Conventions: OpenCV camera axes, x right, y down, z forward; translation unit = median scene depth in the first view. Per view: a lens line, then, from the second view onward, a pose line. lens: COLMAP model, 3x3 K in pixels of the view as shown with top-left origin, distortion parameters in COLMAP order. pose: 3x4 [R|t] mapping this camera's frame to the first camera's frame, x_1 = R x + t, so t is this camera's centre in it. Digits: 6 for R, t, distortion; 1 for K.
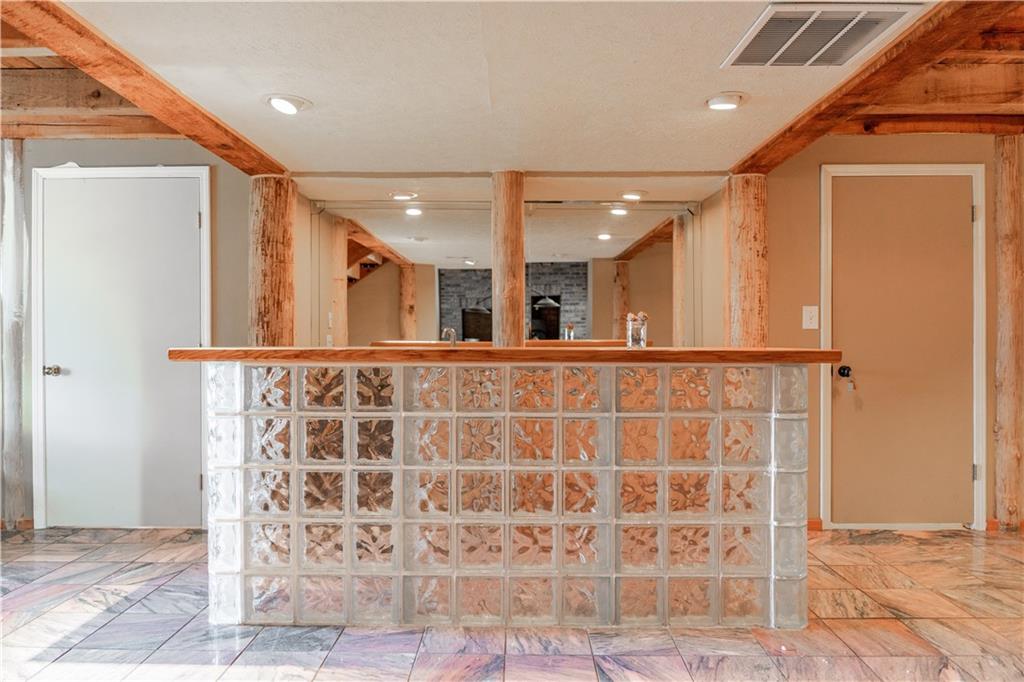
lens RADIAL K [[676.5, 0, 512.0], [0, 676.5, 341.0], [0, 0, 1]] dist [-0.020788, 0.001051]
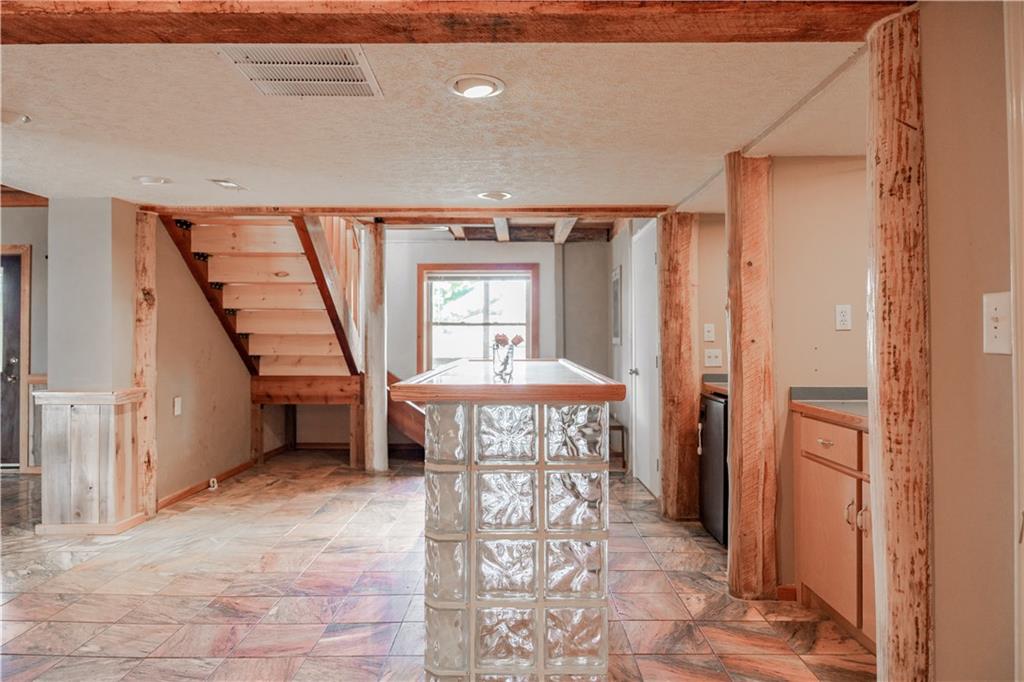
lens RADIAL K [[676.5, 0, 512.0], [0, 676.5, 341.0], [0, 0, 1]] dist [-0.020788, 0.001051]
pose [[0.007274, 0.000464, -0.999973, 1.209220], [-0.004210, 0.999991, 0.000433, -0.034454], [0.999965, 0.004207, 0.007276, 1.075298]]
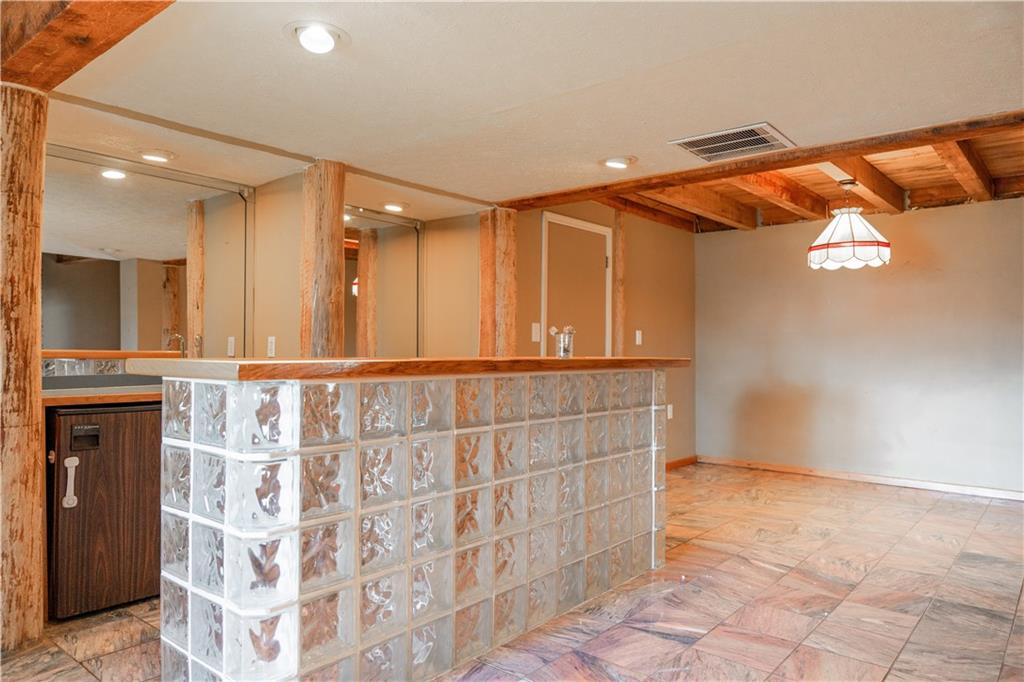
lens RADIAL K [[676.5, 0, 512.0], [0, 676.5, 341.0], [0, 0, 1]] dist [-0.020788, 0.001051]
pose [[0.632442, 0.013811, 0.774485, -0.810733], [-0.003464, 0.999881, -0.015001, 0.000012], [-0.774600, 0.006805, 0.632414, 0.368538]]
